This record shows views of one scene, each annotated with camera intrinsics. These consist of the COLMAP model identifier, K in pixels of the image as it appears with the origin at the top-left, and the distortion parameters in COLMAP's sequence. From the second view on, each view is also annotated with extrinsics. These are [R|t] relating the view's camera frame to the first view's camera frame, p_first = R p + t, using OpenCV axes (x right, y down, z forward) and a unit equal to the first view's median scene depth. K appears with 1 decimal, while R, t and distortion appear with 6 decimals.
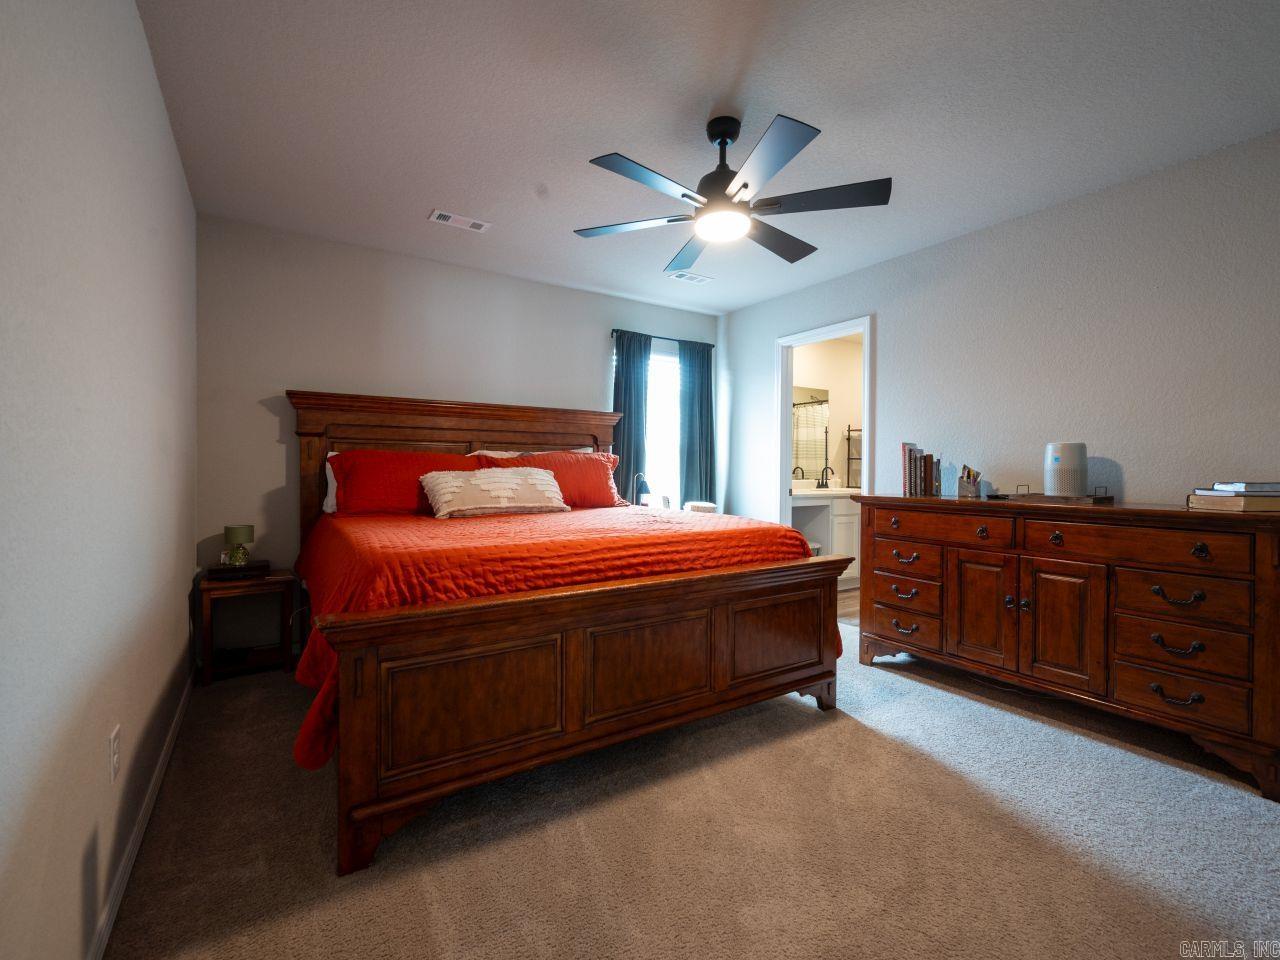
lens RADIAL K [[575.3, 0, 638.6], [0, 575.3, 471.6], [0, 0, 1]] dist [0.001863, -0.002001]
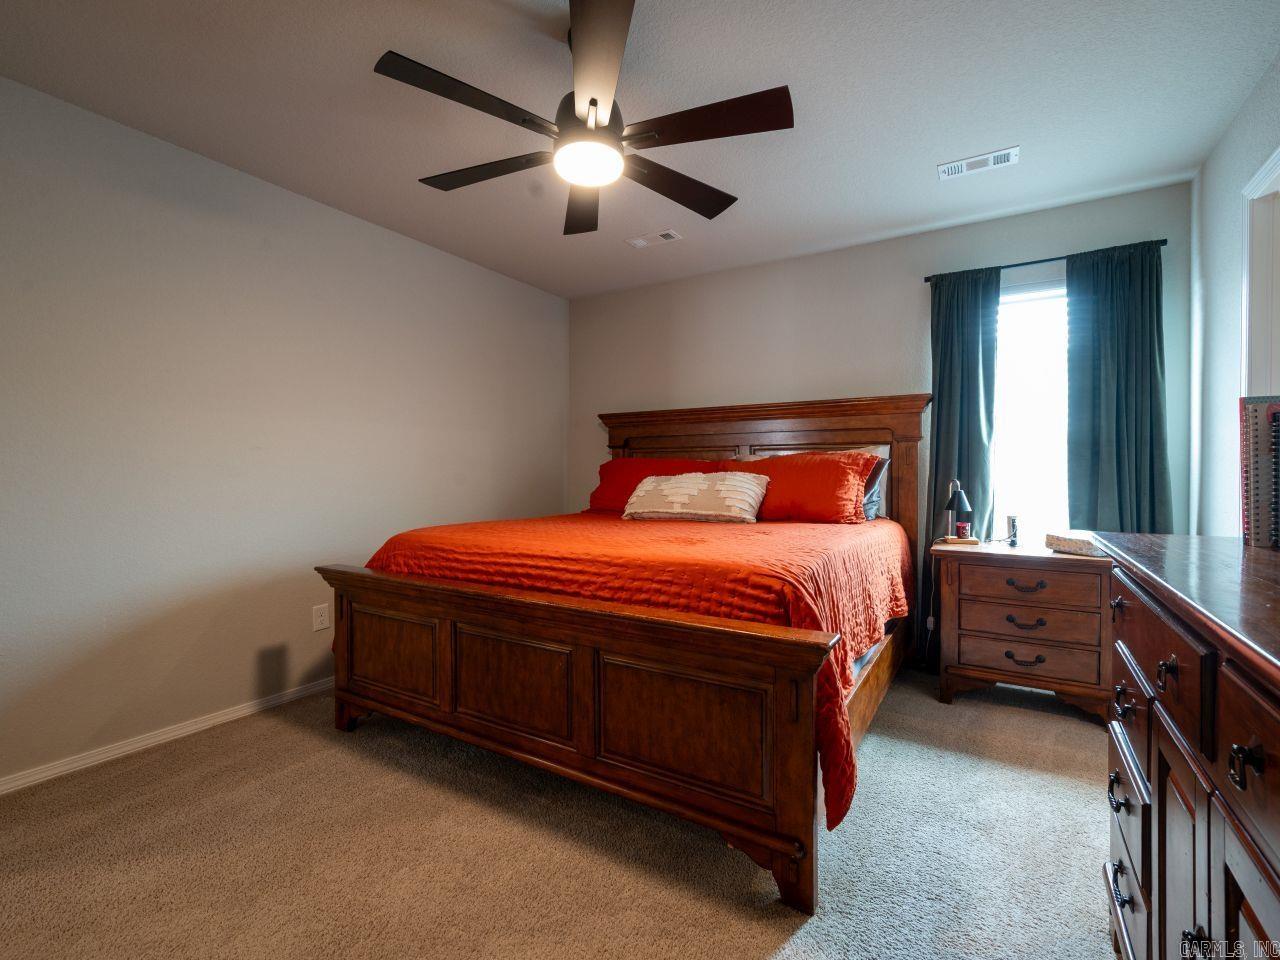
lens RADIAL K [[575.3, 0, 629.7], [0, 575.3, 477.5], [0, 0, 1]] dist [0.001863, -0.002001]
pose [[0.430075, 0.002540, -0.902789, 0.836059], [-0.001380, 0.999997, 0.002156, -0.000776], [0.902792, 0.000319, 0.430077, 0.681104]]
